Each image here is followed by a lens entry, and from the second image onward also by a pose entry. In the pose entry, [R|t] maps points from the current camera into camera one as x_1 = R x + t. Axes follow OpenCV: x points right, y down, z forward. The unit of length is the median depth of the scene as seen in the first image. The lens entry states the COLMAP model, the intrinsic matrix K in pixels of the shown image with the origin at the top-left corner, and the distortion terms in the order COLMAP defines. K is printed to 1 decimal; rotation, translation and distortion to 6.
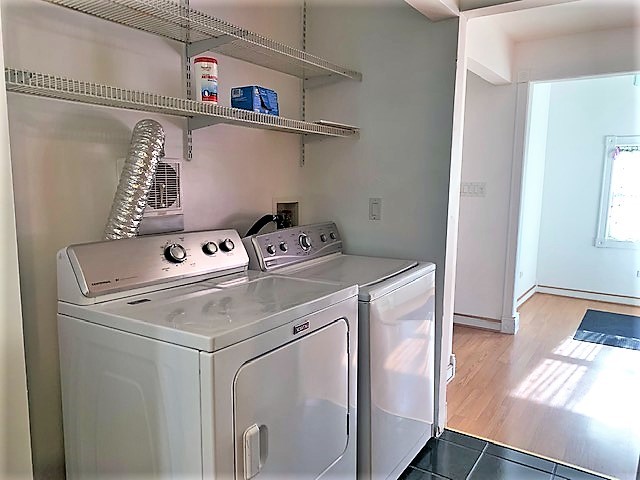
lens RADIAL K [[482.3, 0, 320.0], [0, 482.3, 240.4], [0, 0, 1]] dist [0.042798, -0.054703]
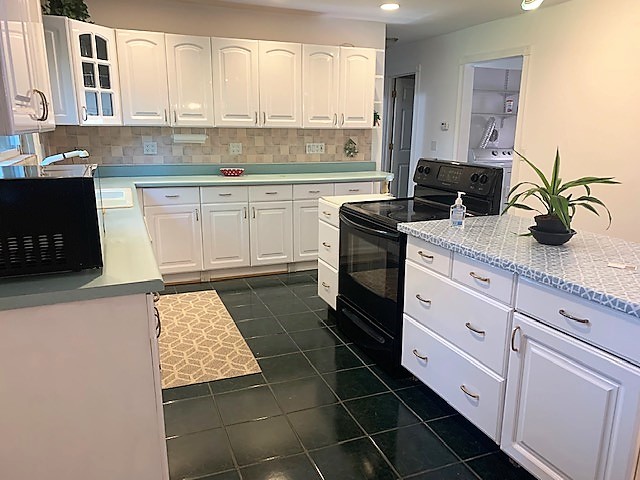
lens RADIAL K [[482.3, 0, 317.0], [0, 482.3, 240.2], [0, 0, 1]] dist [0.042798, -0.054703]
pose [[0.819184, 0.130404, -0.558509, 0.763951], [-0.078186, 0.990109, 0.116498, 0.361442], [0.568176, -0.051766, 0.821277, -2.926694]]
